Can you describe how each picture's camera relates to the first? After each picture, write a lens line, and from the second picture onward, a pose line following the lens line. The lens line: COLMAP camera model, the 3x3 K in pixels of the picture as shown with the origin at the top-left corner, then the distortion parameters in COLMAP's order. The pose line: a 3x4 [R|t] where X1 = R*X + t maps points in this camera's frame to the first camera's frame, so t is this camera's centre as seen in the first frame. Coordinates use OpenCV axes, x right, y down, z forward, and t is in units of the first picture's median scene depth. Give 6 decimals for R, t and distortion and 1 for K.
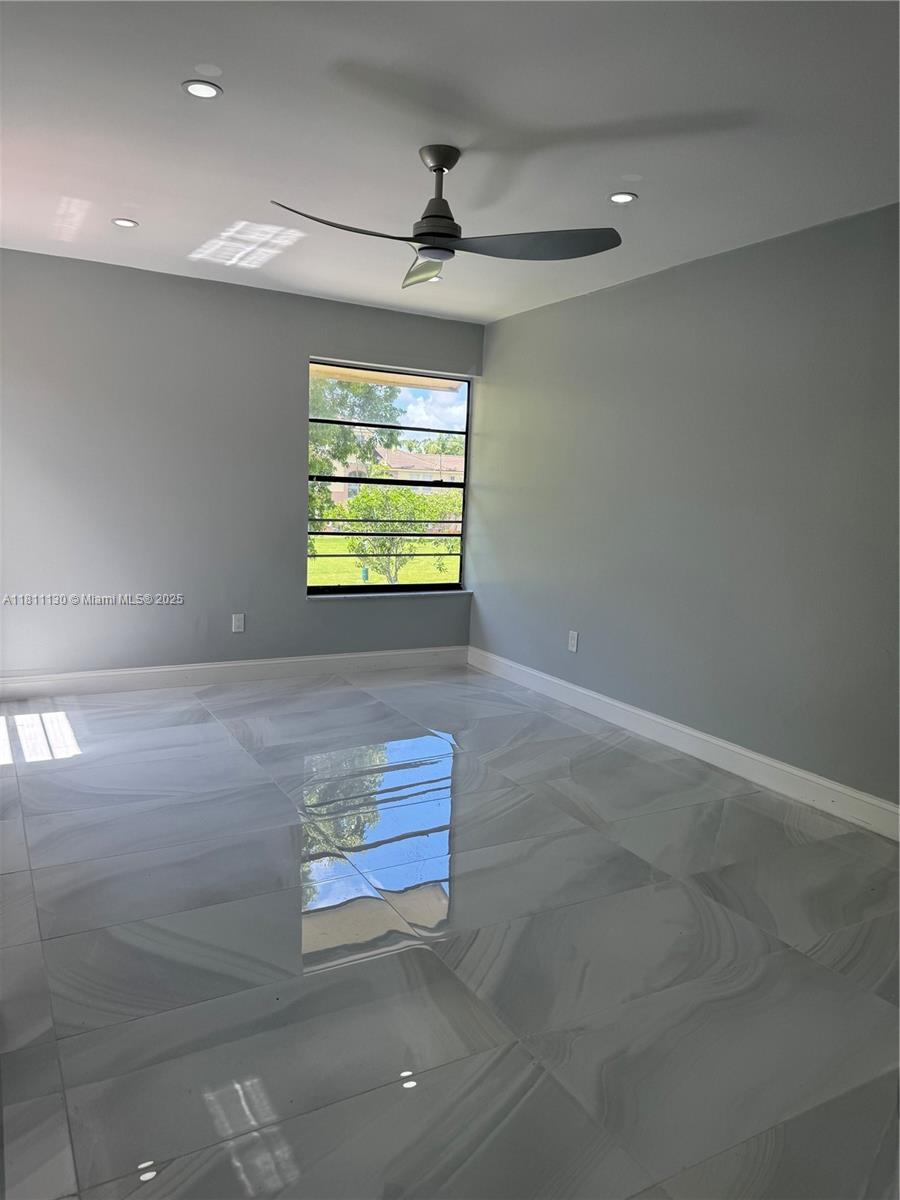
lens RADIAL K [[846.7, 0, 455.2], [0, 846.7, 605.1], [0, 0, 1]] dist [0.038003, -0.059550]
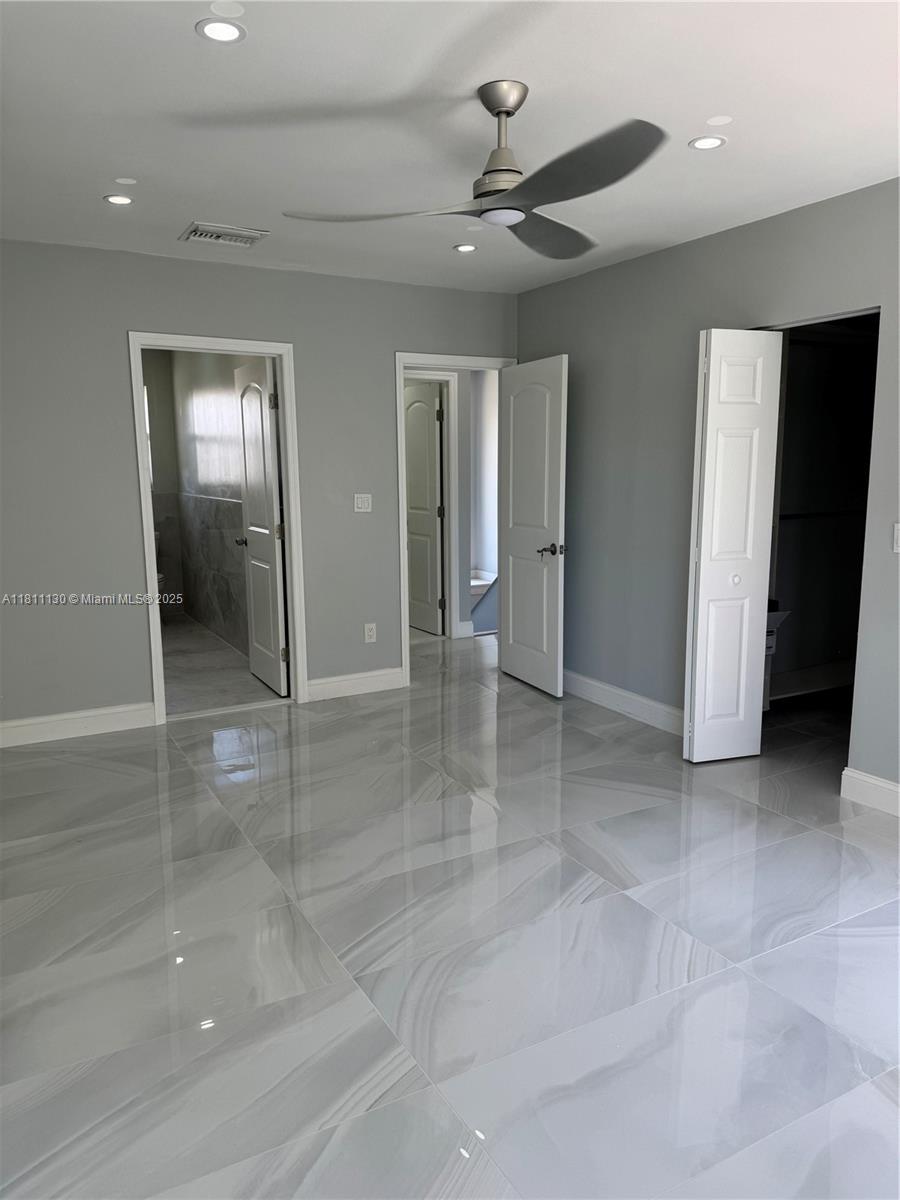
lens RADIAL K [[846.7, 0, 455.2], [0, 846.7, 605.1], [0, 0, 1]] dist [0.038003, -0.059550]
pose [[-0.999476, -0.031259, -0.008409, 0.015921], [-0.032331, 0.951198, 0.306882, -0.278109], [-0.001594, 0.306993, -0.951710, 1.711111]]
